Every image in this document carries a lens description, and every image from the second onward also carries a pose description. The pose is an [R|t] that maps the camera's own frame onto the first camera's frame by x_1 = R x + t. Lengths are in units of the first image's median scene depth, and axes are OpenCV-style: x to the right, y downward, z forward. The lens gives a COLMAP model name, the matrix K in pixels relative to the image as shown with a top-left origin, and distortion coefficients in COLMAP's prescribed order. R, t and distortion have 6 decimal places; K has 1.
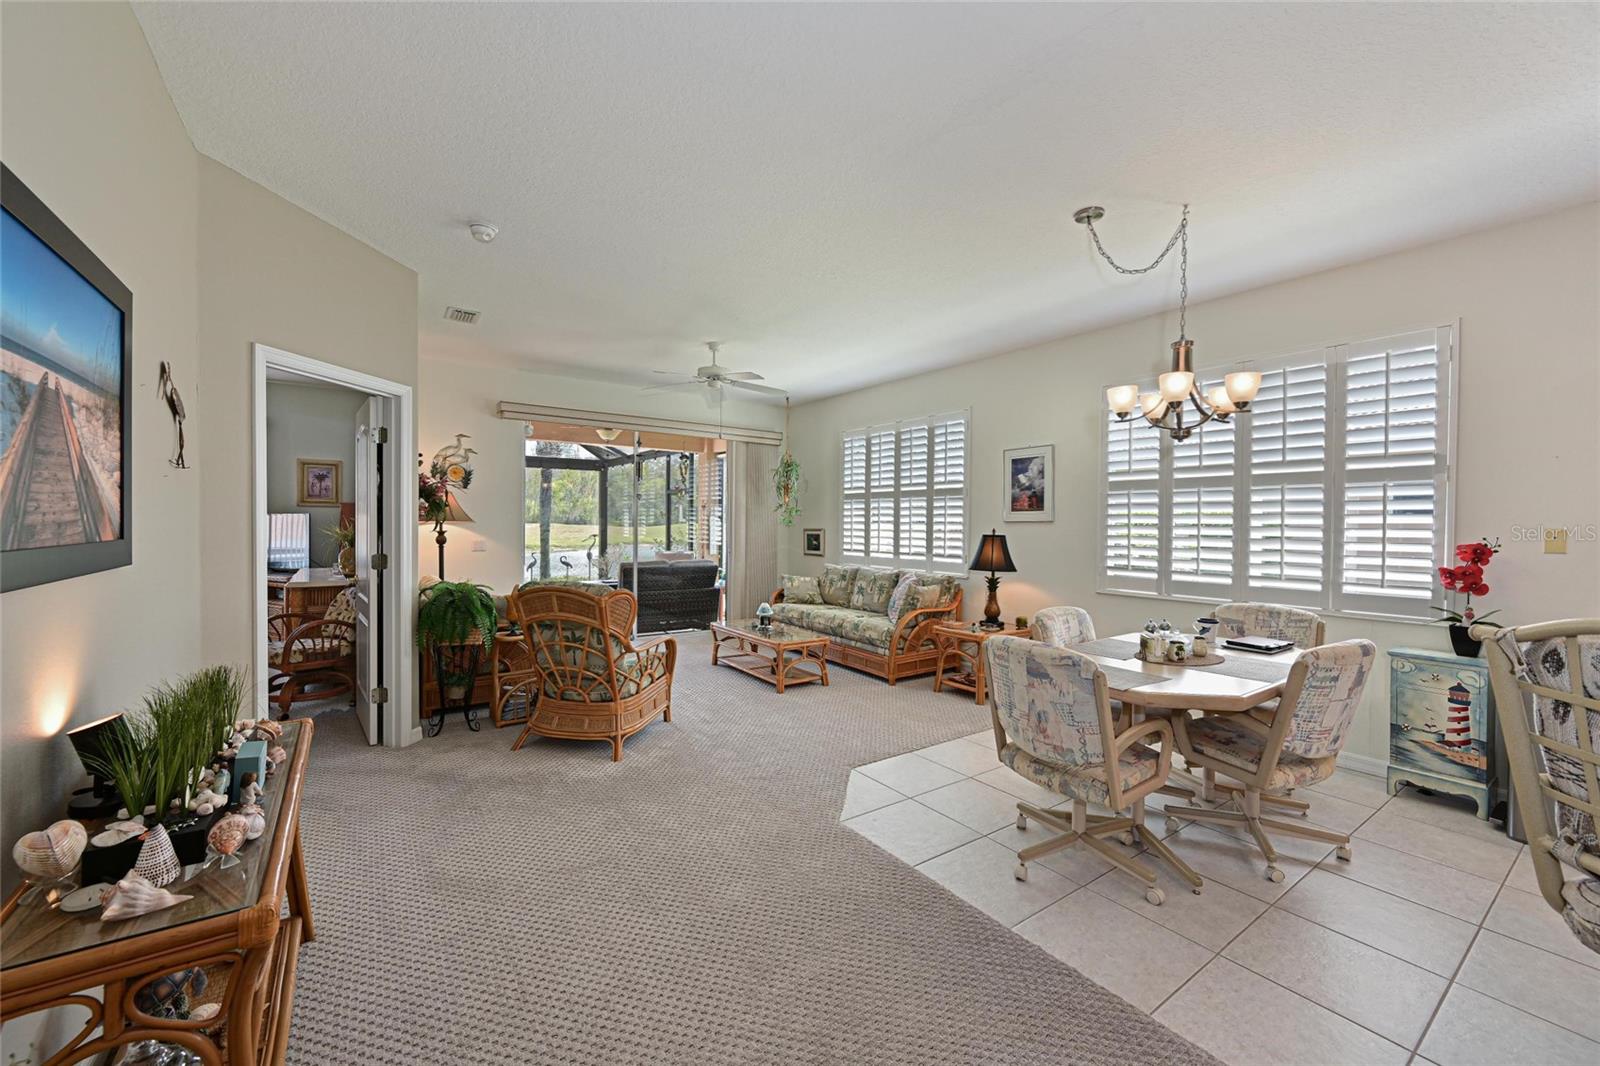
lens RADIAL K [[630.0, 0, 798.2], [0, 630.0, 535.7], [0, 0, 1]] dist [0.000878, -0.000096]
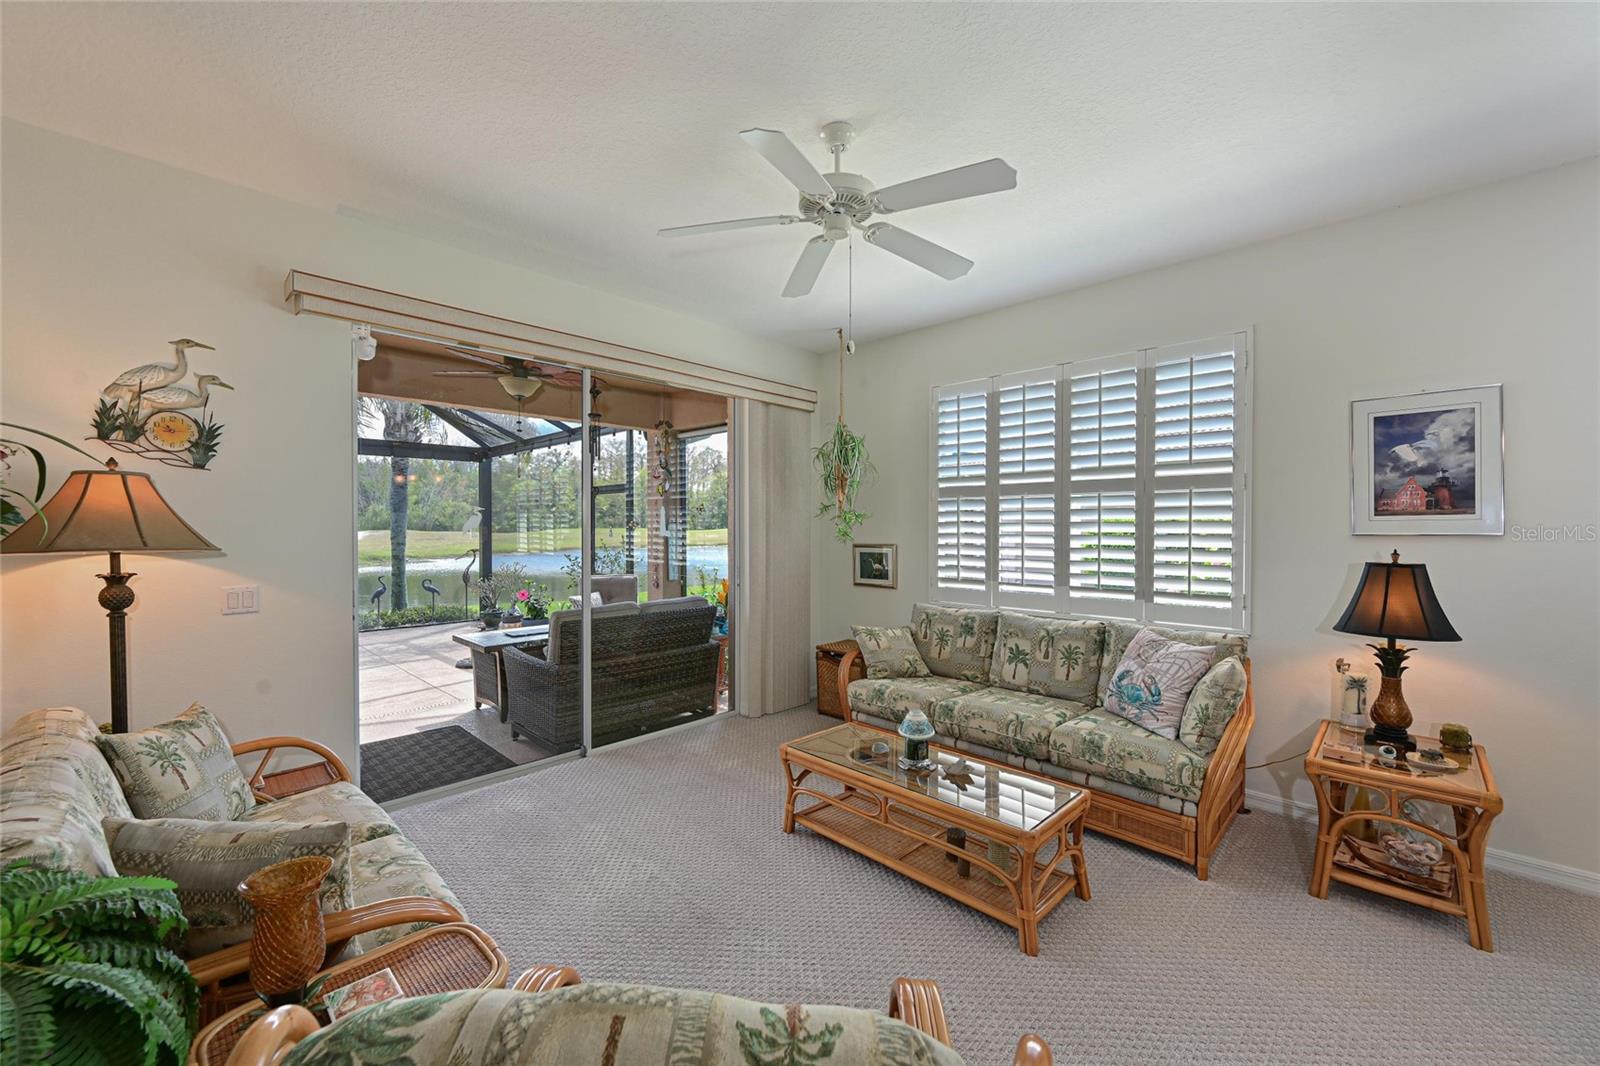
lens RADIAL K [[630.0, 0, 795.6], [0, 630.0, 535.1], [0, 0, 1]] dist [0.000878, -0.000096]
pose [[0.982960, -0.011672, 0.183446, -0.226731], [0.012785, 0.999906, -0.004888, -0.024673], [-0.183372, 0.007150, 0.983018, 0.541632]]
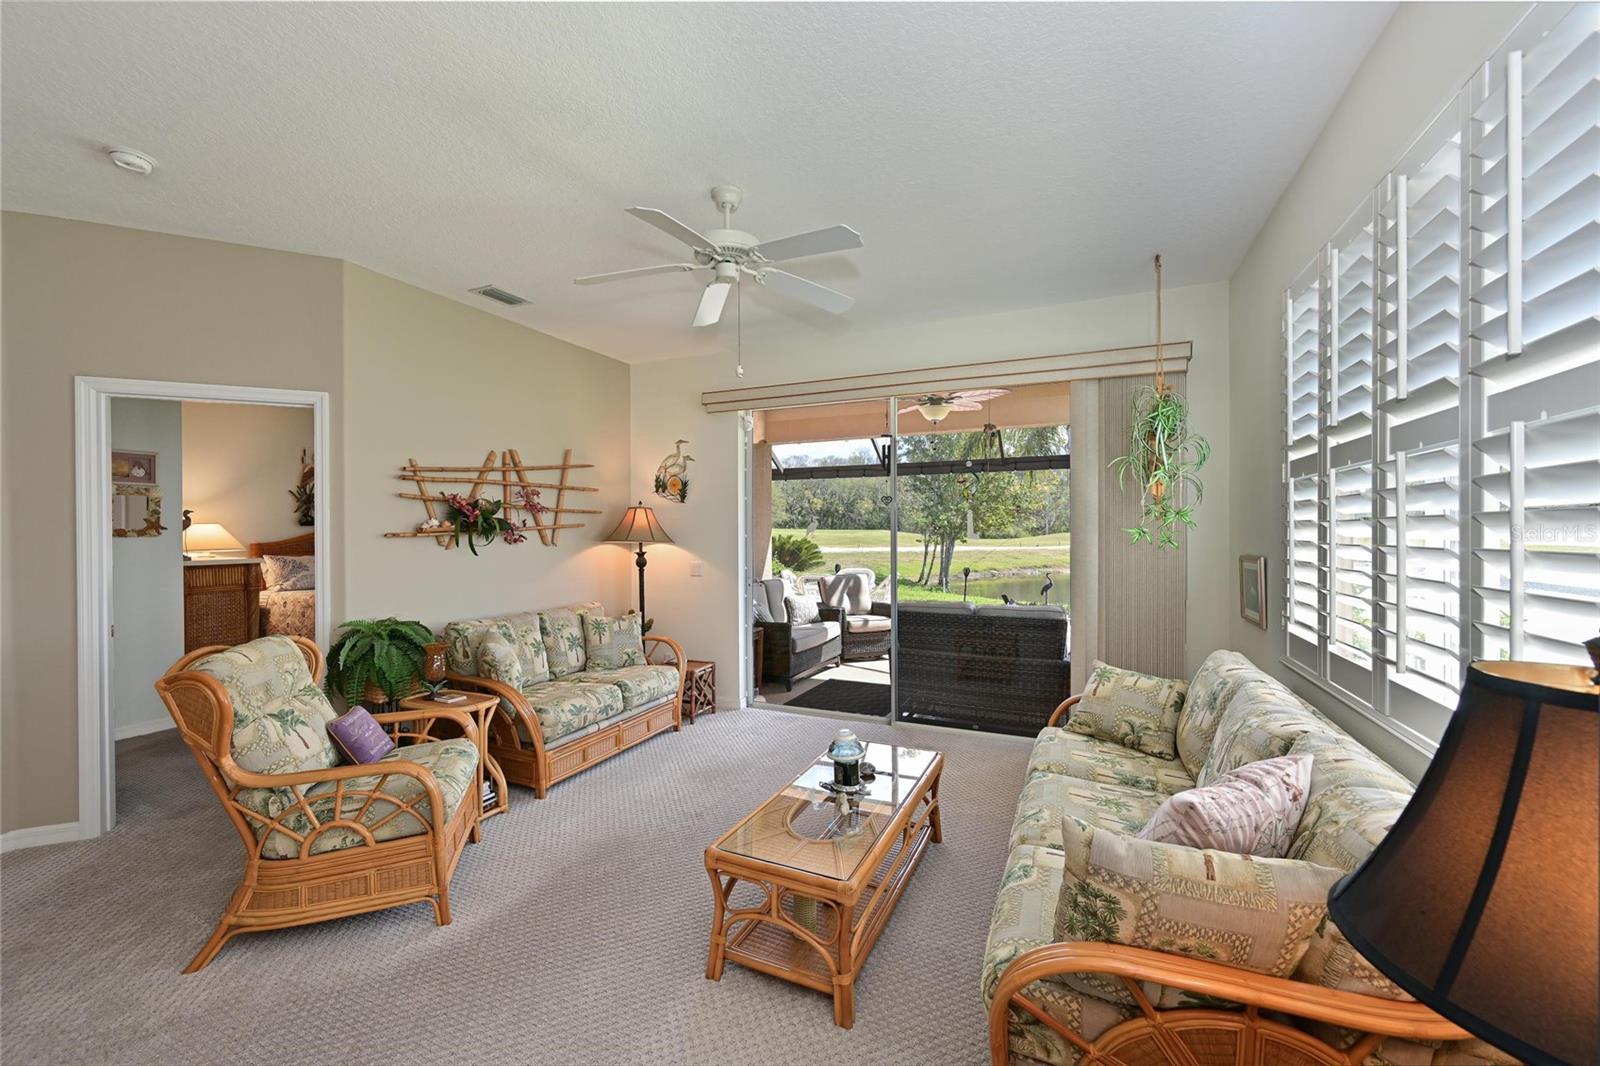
lens RADIAL K [[630.0, 0, 802.7], [0, 630.0, 536.7], [0, 0, 1]] dist [0.000878, -0.000096]
pose [[0.511921, -0.003206, -0.859027, 0.306054], [-0.009136, 0.999916, -0.009177, -0.023615], [0.858984, 0.012546, 0.511848, 0.742412]]
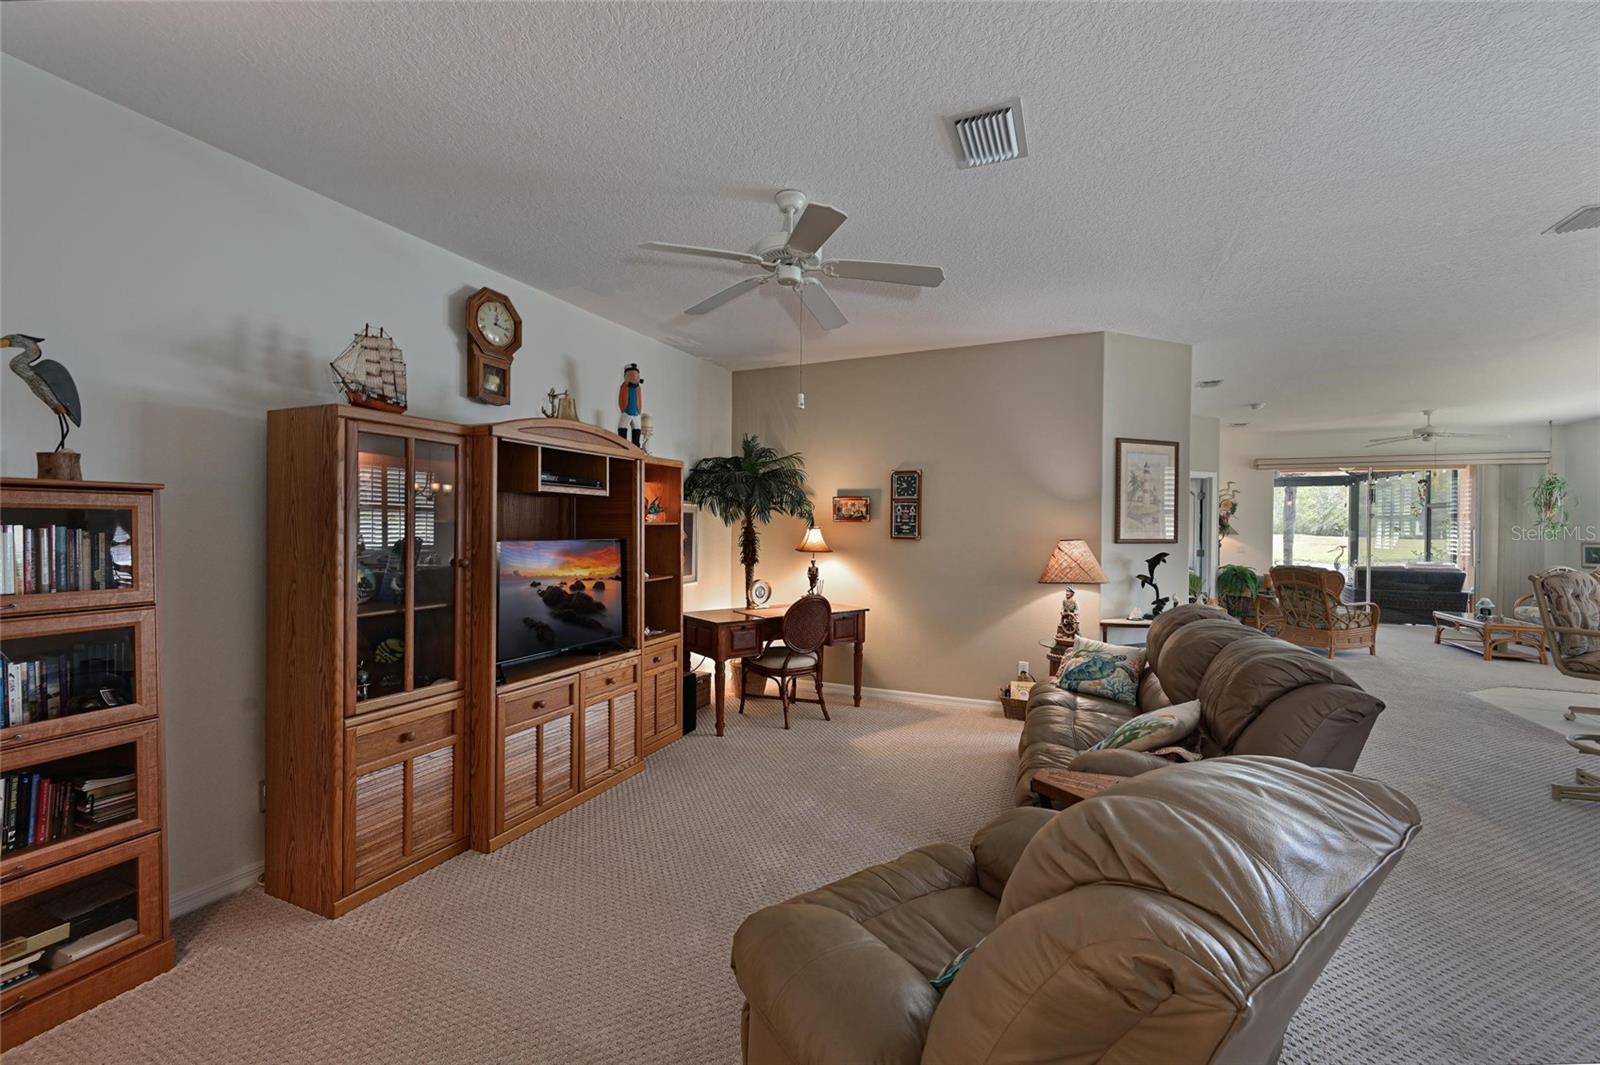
lens RADIAL K [[652.5, 0, 790.4], [0, 652.5, 526.2], [0, 0, 1]] dist [-0.000281, 0.000569]
pose [[0.510122, -0.007528, -0.860069, 0.372634], [-0.020455, 0.999573, -0.020882, 0.015314], [0.859859, 0.028245, 0.509750, -0.918416]]
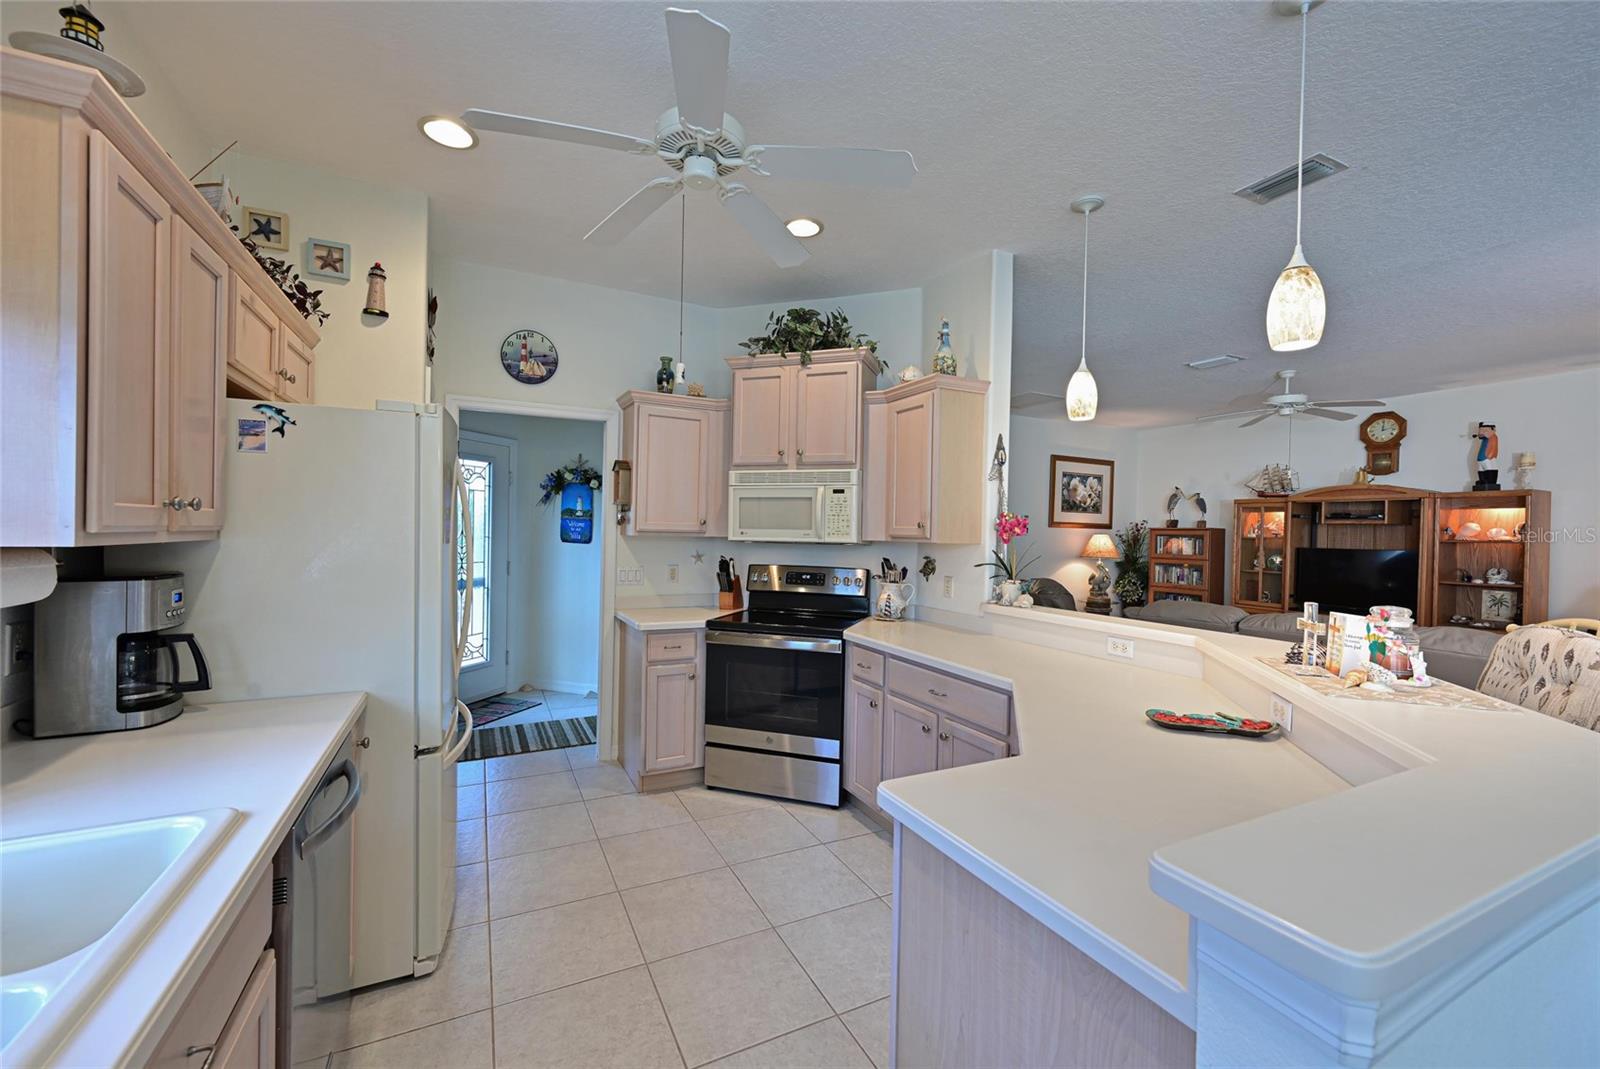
lens RADIAL K [[630.0, 0, 792.8], [0, 630.0, 540.1], [0, 0, 1]] dist [0.000878, -0.000096]
pose [[-0.988123, -0.029872, 0.150735, 0.533645], [-0.024267, 0.998949, 0.038893, -0.012514], [-0.151739, 0.034773, -0.987809, 0.378791]]
